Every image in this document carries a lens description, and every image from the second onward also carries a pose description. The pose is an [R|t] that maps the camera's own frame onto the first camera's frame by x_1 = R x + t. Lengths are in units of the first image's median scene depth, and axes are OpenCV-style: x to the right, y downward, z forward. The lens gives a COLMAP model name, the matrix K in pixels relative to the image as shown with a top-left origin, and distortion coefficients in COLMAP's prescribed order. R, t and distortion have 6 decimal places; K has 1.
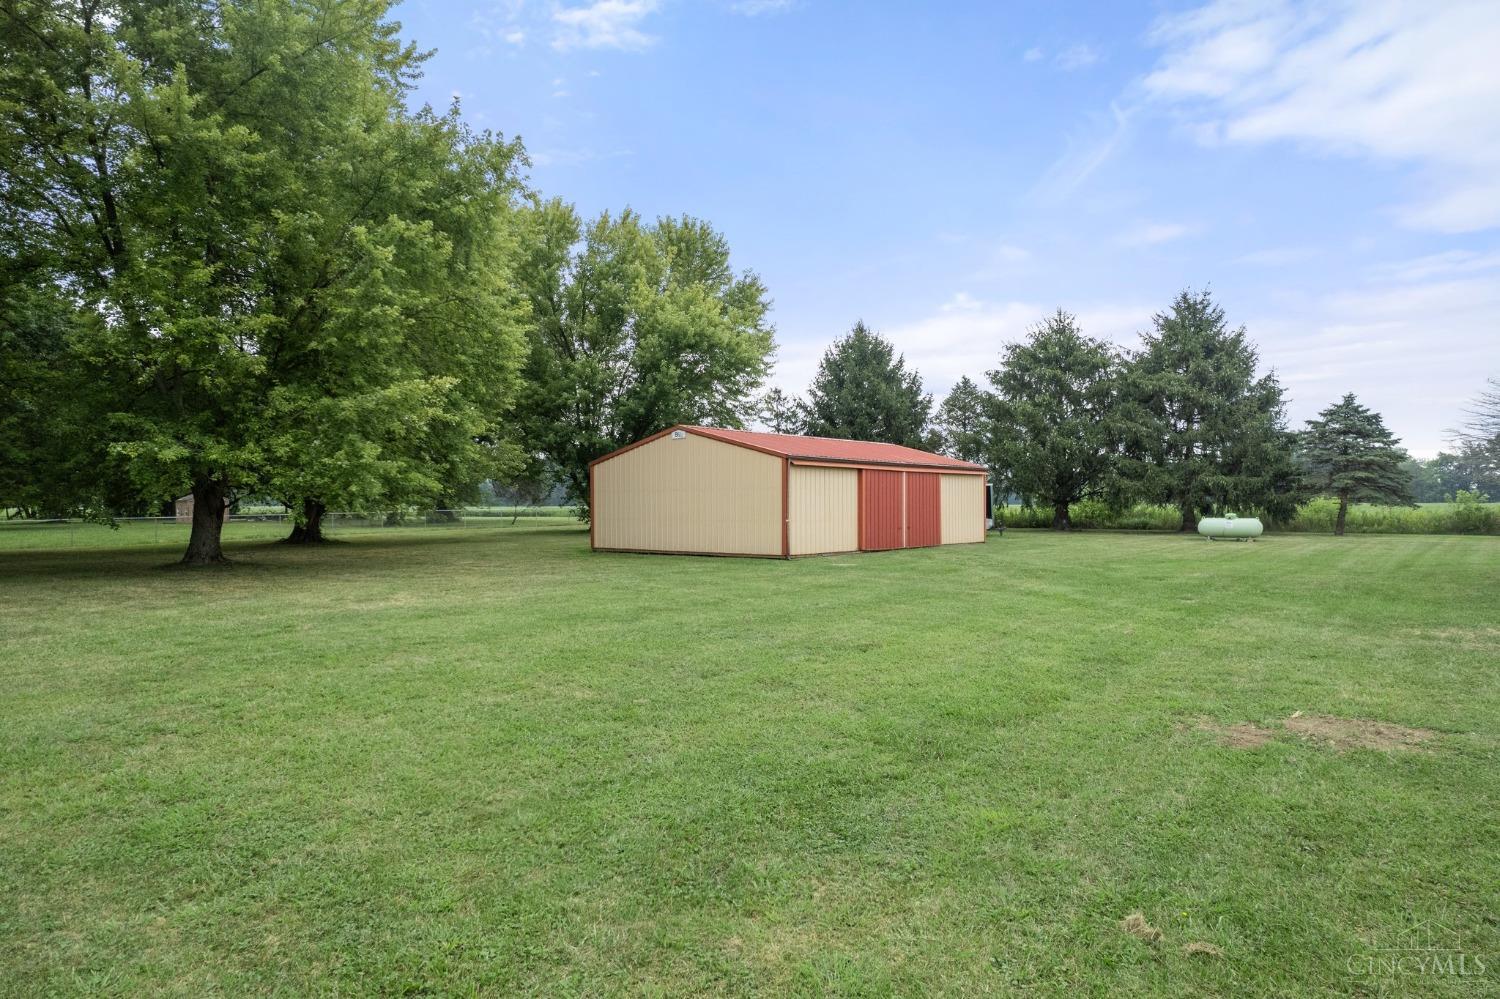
lens RADIAL K [[965.8, 0, 750.0], [0, 965.8, 499.5], [0, 0, 1]] dist [-0.004289, -0.000435]
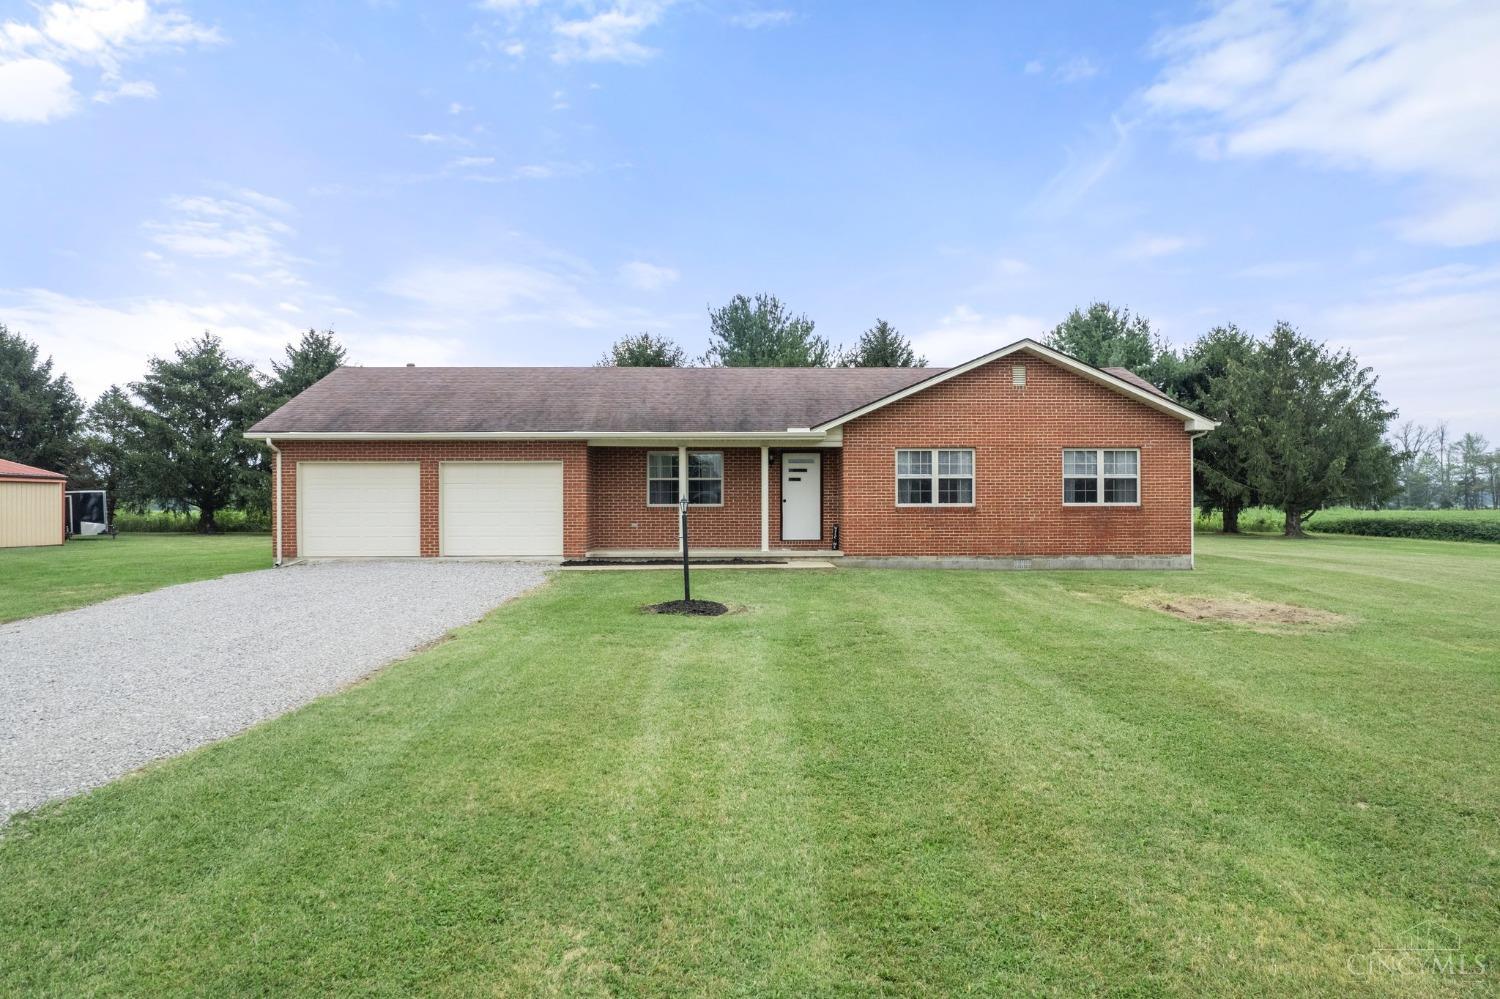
lens RADIAL K [[942.0, 0, 761.3], [0, 942.0, 512.4], [0, 0, 1]] dist [-0.007097, -0.000444]
pose [[0.778506, -0.003129, 0.627629, 0.140423], [-0.001723, 0.999973, 0.007123, -0.001065], [-0.627635, -0.006627, 0.778480, -0.209748]]
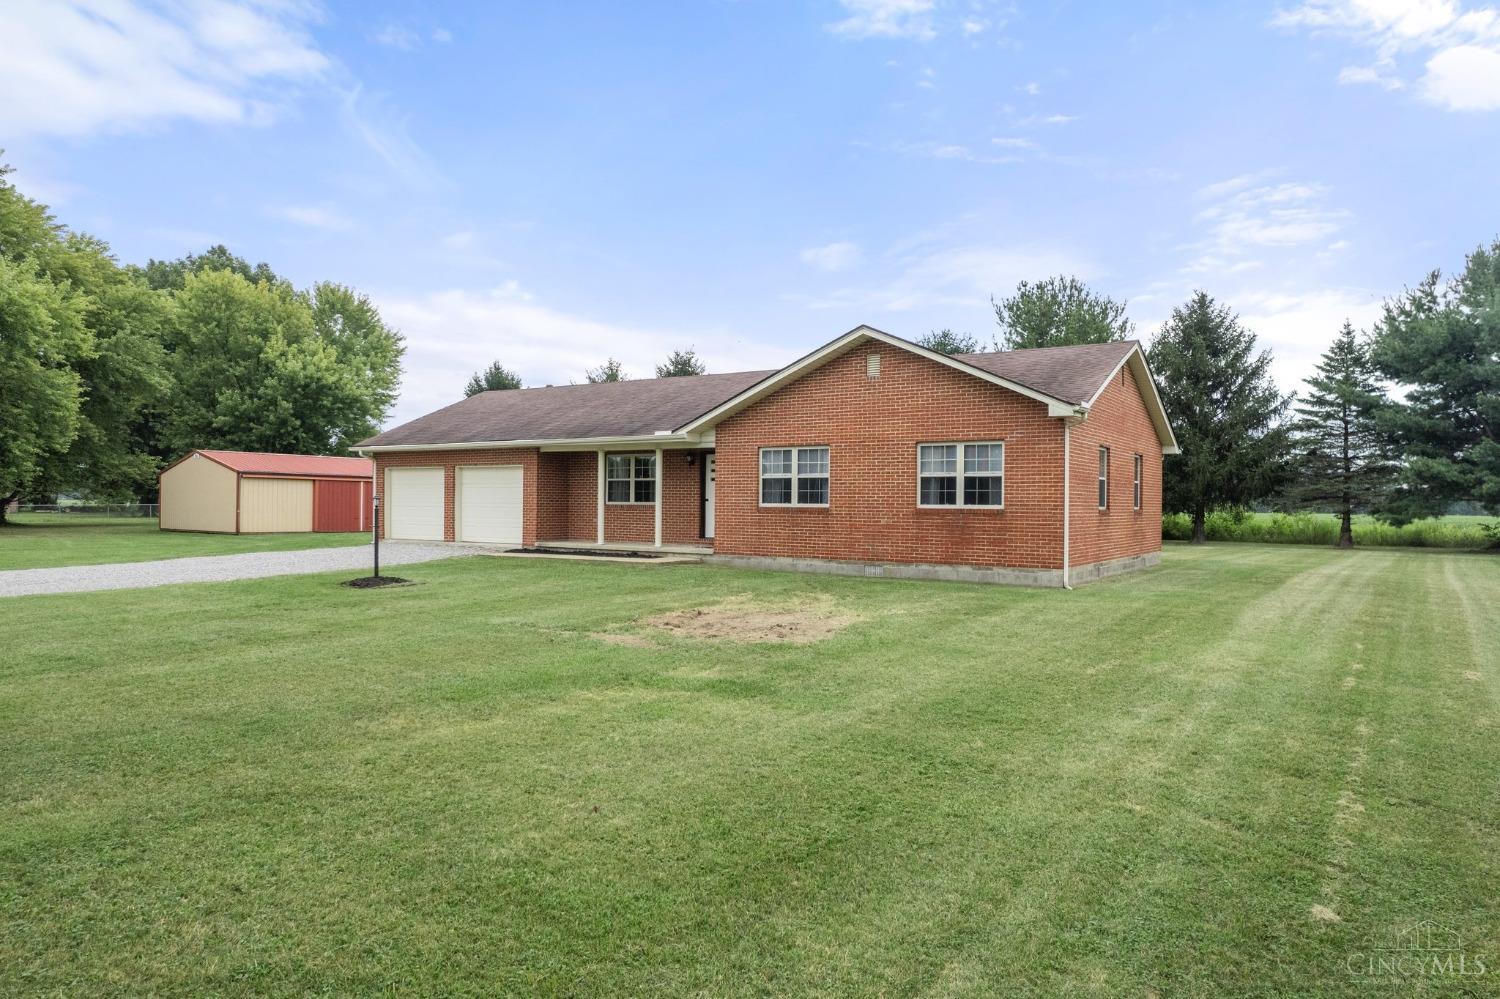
lens RADIAL K [[963.2, 0, 781.1], [0, 963.2, 518.8], [0, 0, 1]] dist [-0.066285, -0.002642]
pose [[0.996831, 0.010416, 0.078867, 0.437745], [-0.011968, 0.999743, 0.019228, -0.003716], [-0.078646, -0.020111, 0.996700, -0.349967]]
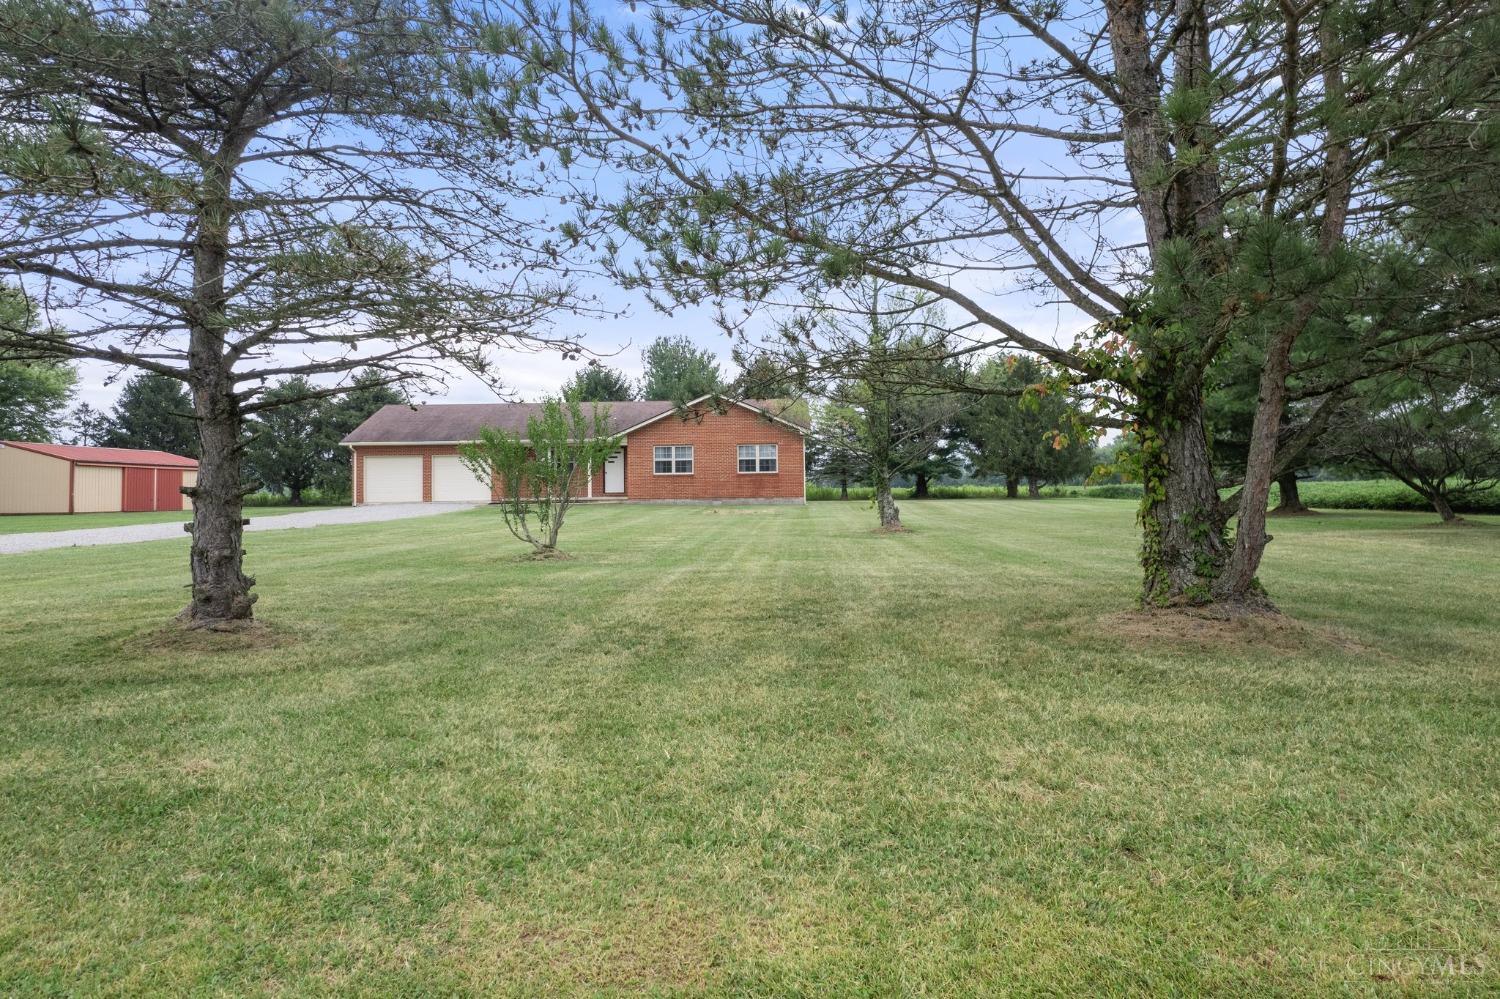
lens RADIAL K [[956.4, 0, 750.6], [0, 956.4, 450.8], [0, 0, 1]] dist [-0.004514, 0.000161]
pose [[0.815282, 0.016565, 0.578827, 0.020073], [0.010223, 0.999023, -0.042989, 0.016265], [-0.578973, 0.040965, 0.814317, -0.688338]]
